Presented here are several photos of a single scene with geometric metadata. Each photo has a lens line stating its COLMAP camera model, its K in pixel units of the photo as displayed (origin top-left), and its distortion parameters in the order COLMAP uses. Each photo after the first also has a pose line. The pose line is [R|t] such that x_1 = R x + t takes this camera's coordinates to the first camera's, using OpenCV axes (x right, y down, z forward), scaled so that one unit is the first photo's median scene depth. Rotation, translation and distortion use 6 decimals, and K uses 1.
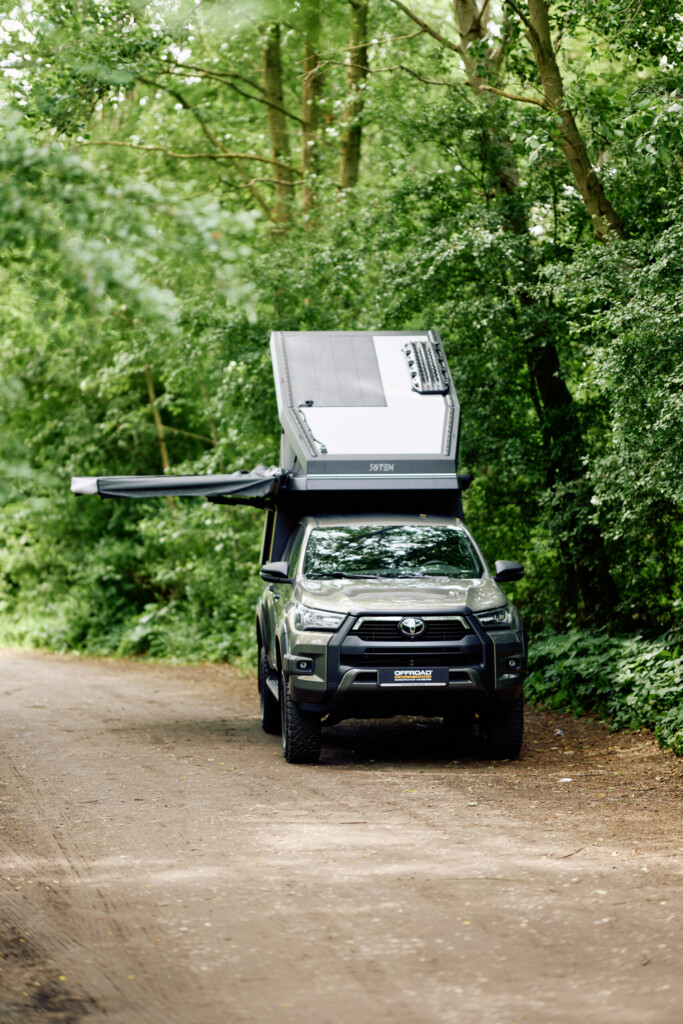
lens RADIAL K [[2904.9, 0, 341.5], [0, 2904.9, 512.0], [0, 0, 1]] dist [0.065838, 0.178090]
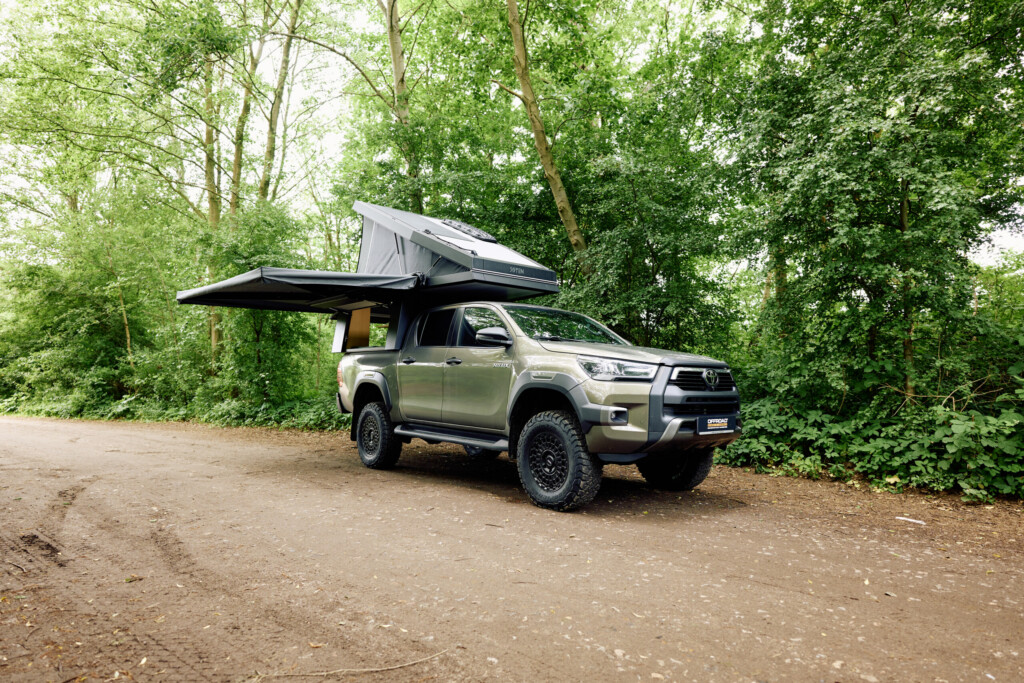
lens RADIAL K [[588.1, 0, 509.4], [0, 588.1, 338.3], [0, 0, 1]] dist [-0.002328, -0.000052]
pose [[0.813199, 0.064576, 0.578391, -0.144715], [-0.014662, 0.995783, -0.090562, 0.040713], [-0.581800, 0.065165, 0.810717, 0.771383]]
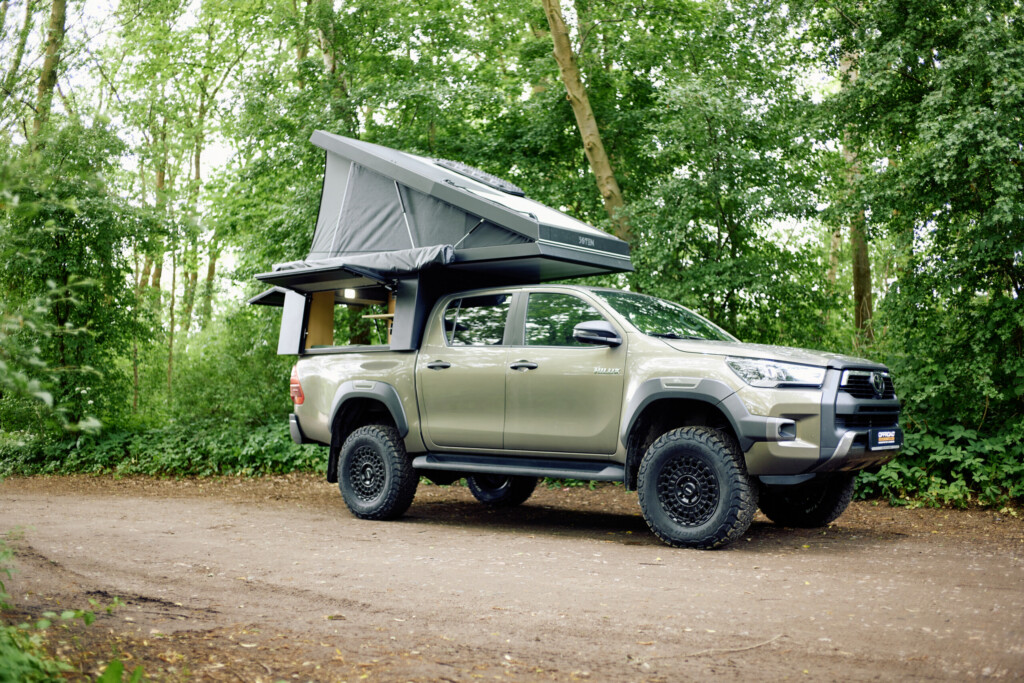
lens RADIAL K [[1010.7, 0, 512.0], [0, 1010.7, 341.5], [0, 0, 1]] dist [-0.120899, 0.194433]
pose [[0.704274, 0.058535, 0.707511, -0.243016], [-0.001852, 0.996743, -0.080620, 0.045996], [-0.709926, 0.055468, 0.702088, 0.768748]]
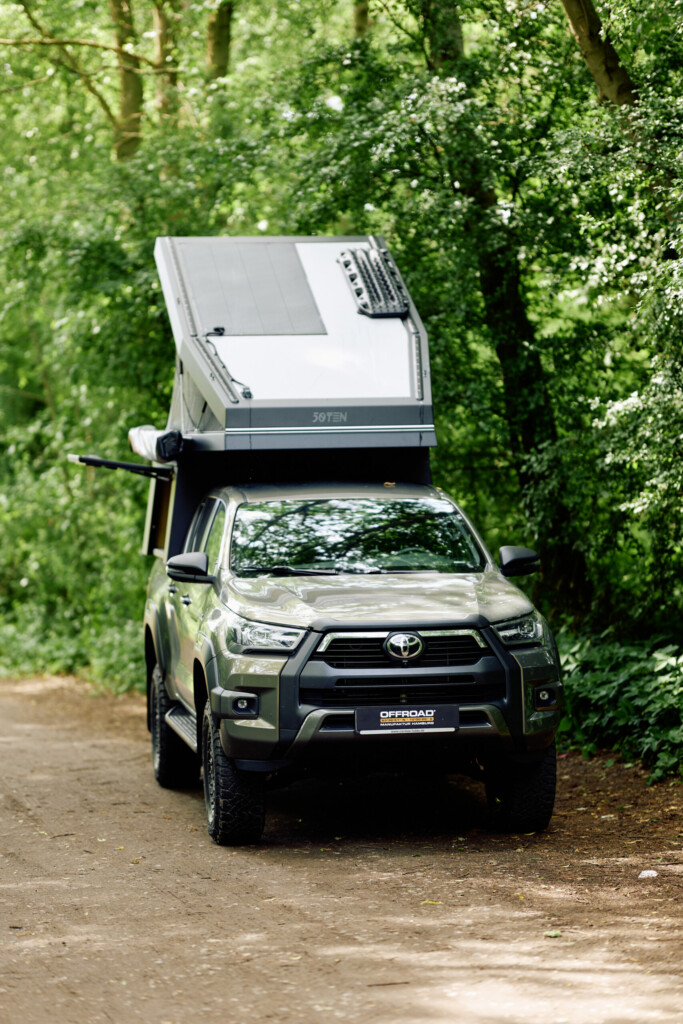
lens RADIAL K [[2904.9, 0, 341.5], [0, 2904.9, 512.0], [0, 0, 1]] dist [0.065838, 0.178090]
pose [[0.997112, -0.013215, 0.074789, -0.036396], [0.012647, 0.999888, 0.008063, 0.002097], [-0.074887, -0.007094, 0.997167, 0.286443]]
